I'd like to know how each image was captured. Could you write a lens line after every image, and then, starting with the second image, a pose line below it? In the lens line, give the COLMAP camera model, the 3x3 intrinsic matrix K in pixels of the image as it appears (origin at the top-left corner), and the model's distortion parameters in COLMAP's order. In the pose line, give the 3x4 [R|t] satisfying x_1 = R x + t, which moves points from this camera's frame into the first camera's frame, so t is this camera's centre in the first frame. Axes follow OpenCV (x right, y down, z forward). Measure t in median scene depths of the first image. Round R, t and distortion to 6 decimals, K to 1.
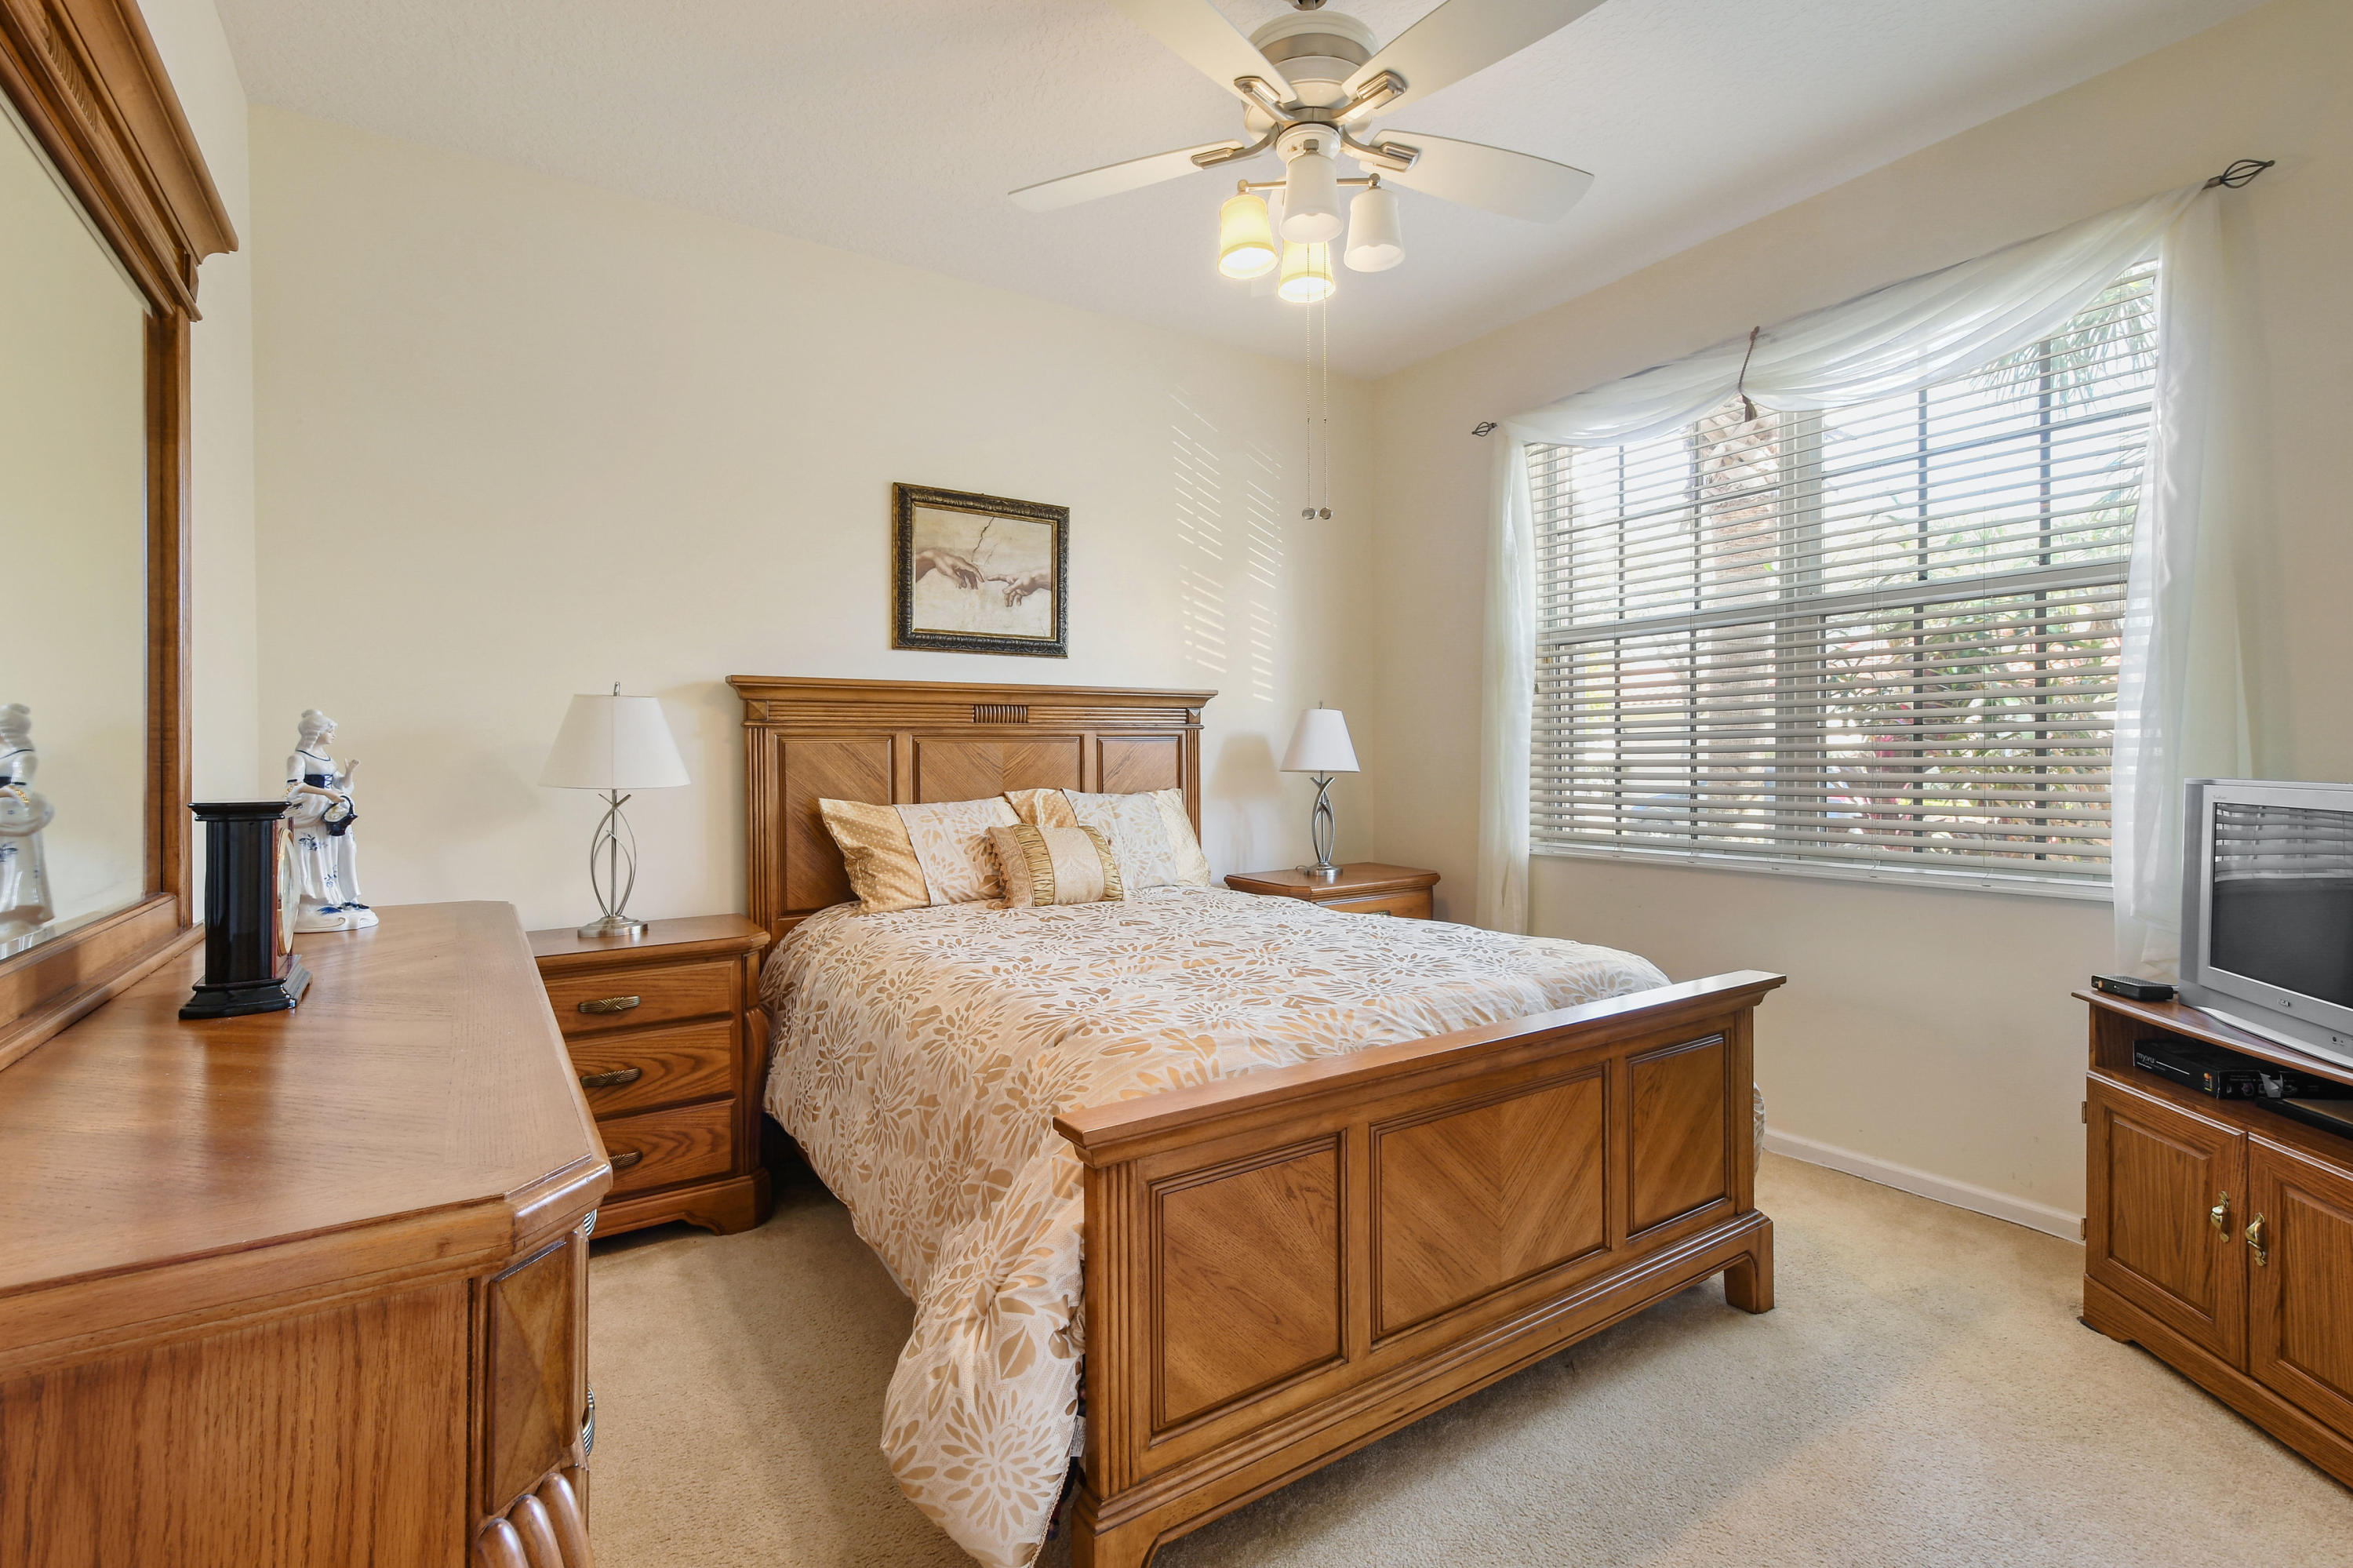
lens RADIAL K [[1050.0, 0, 1200.5], [0, 1050.0, 767.8], [0, 0, 1]] dist [0.007139, -0.001866]
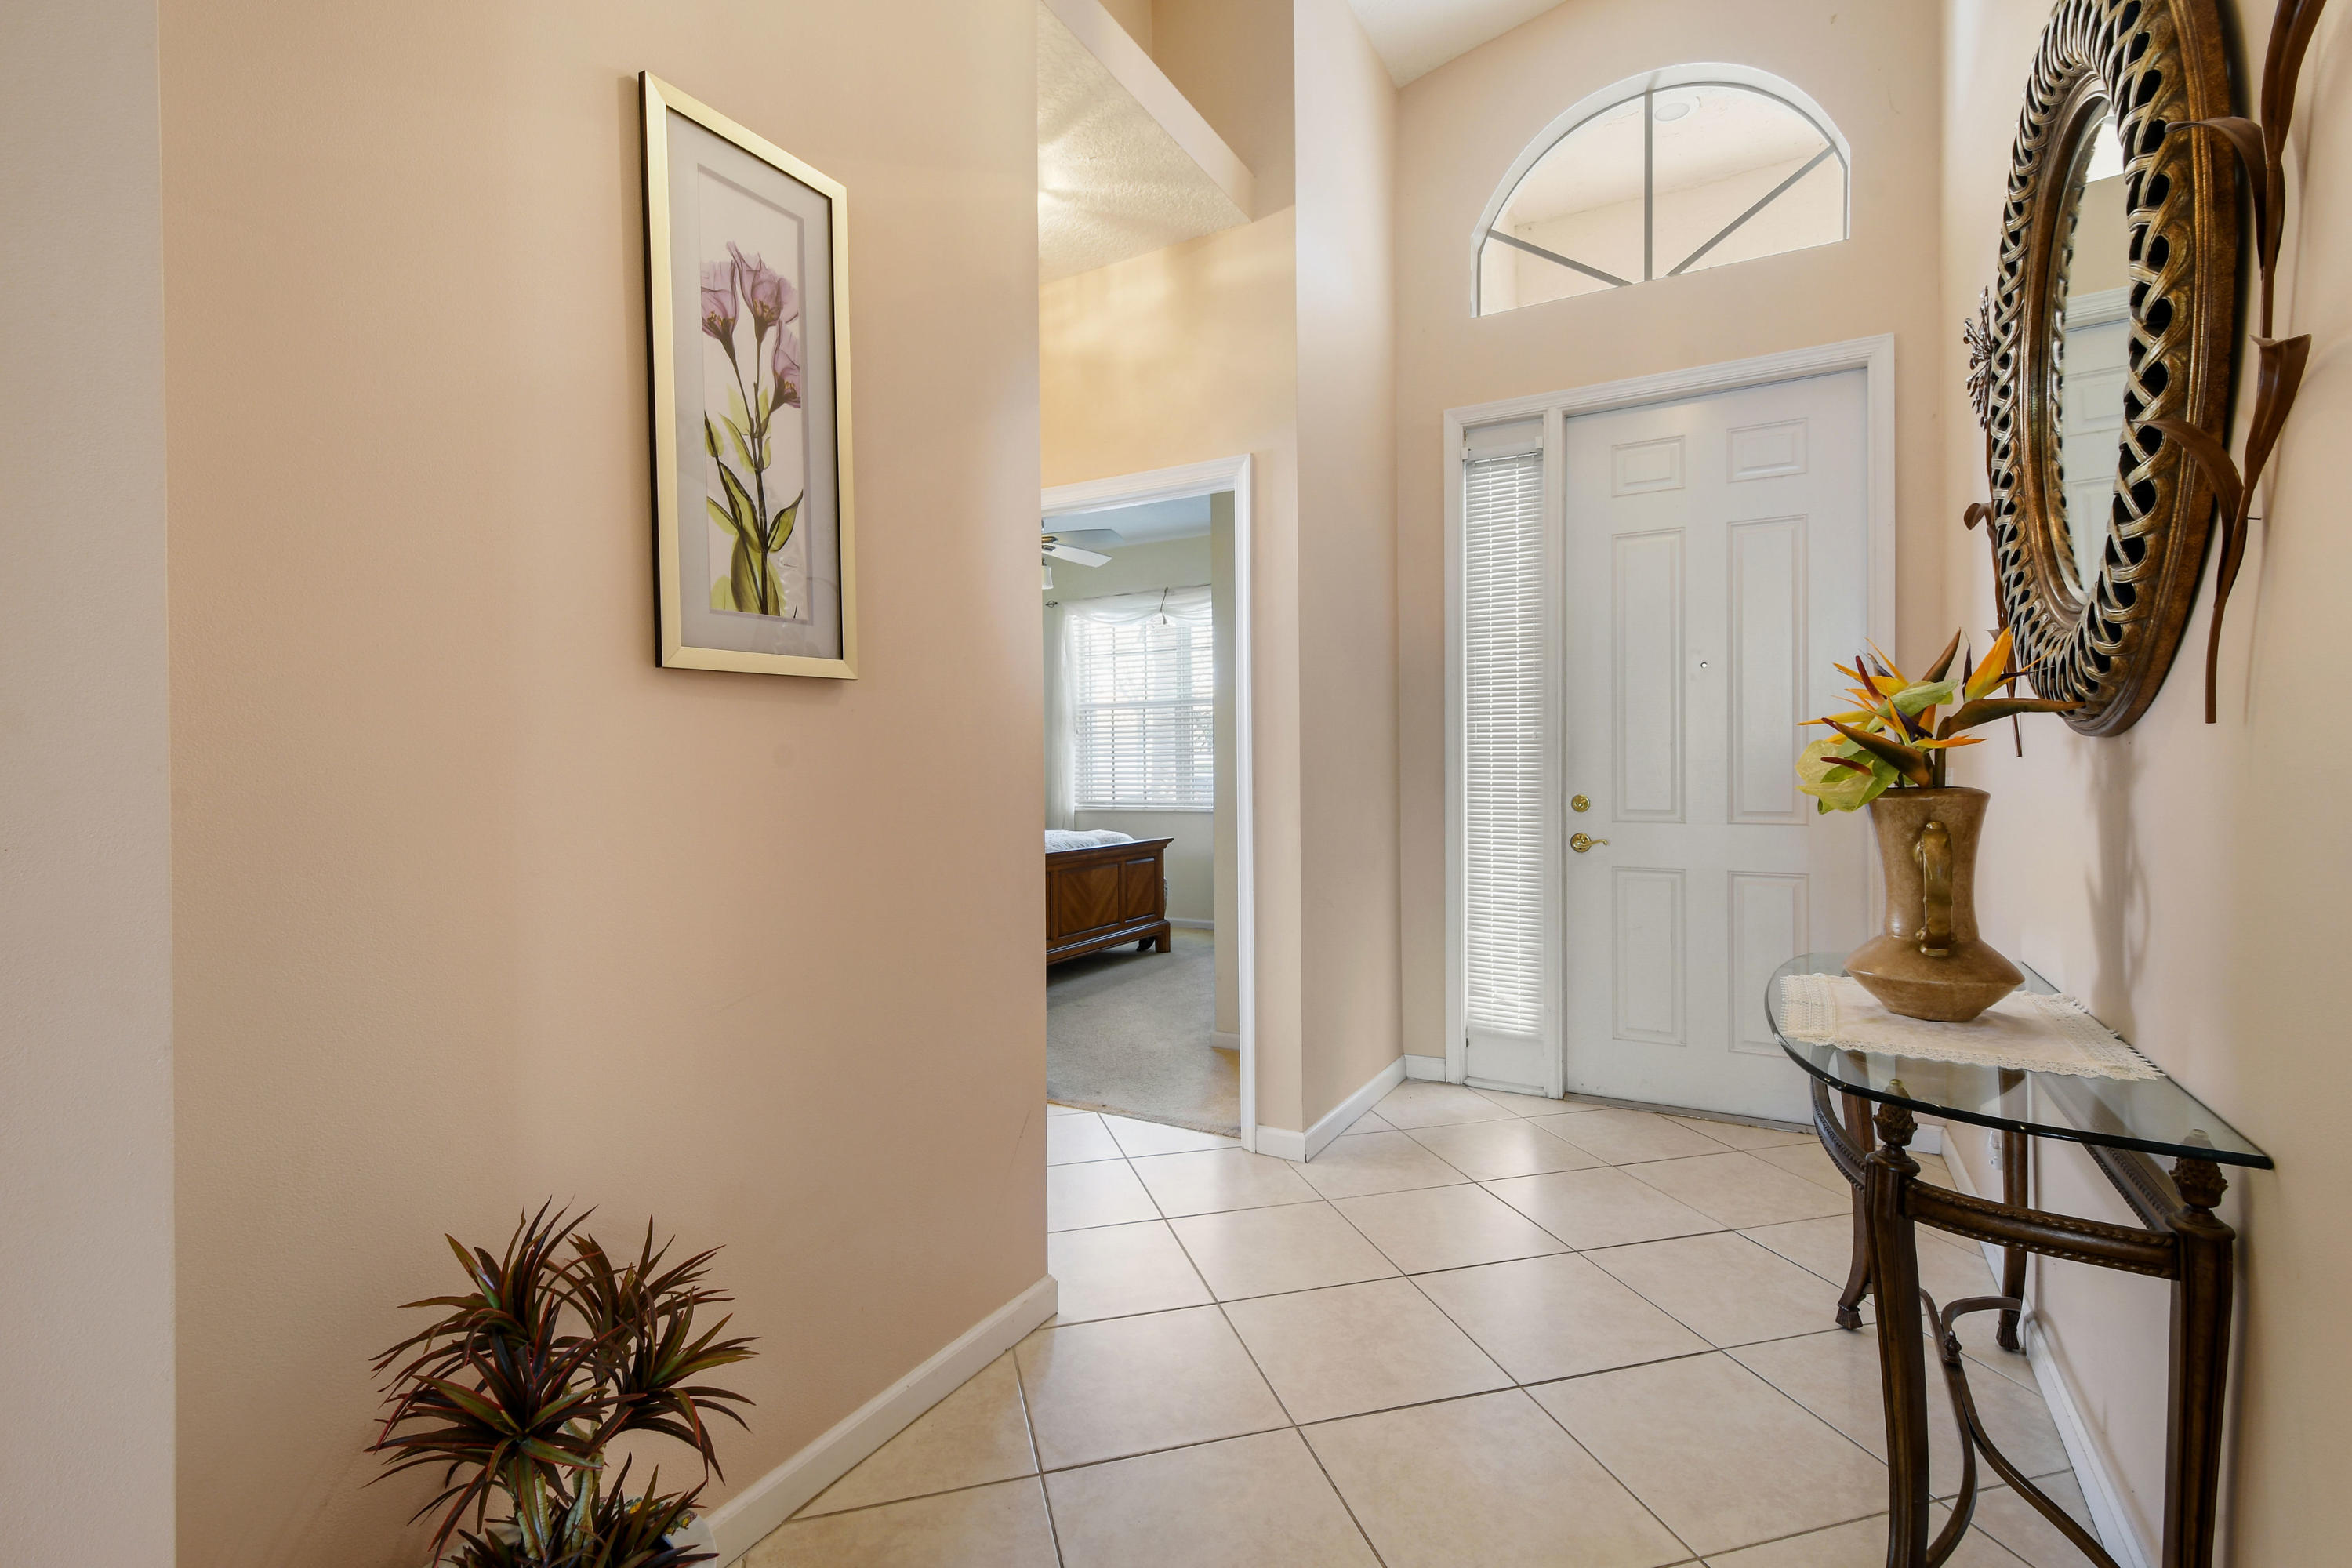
lens RADIAL K [[1049.6, 0, 1175.4], [0, 1049.6, 770.7], [0, 0, 1]] dist [0.007139, -0.001866]
pose [[0.894235, -0.004900, 0.447571, -0.552589], [0.006426, 0.999978, -0.001891, 0.012651], [-0.447551, 0.004567, 0.894247, -1.198367]]
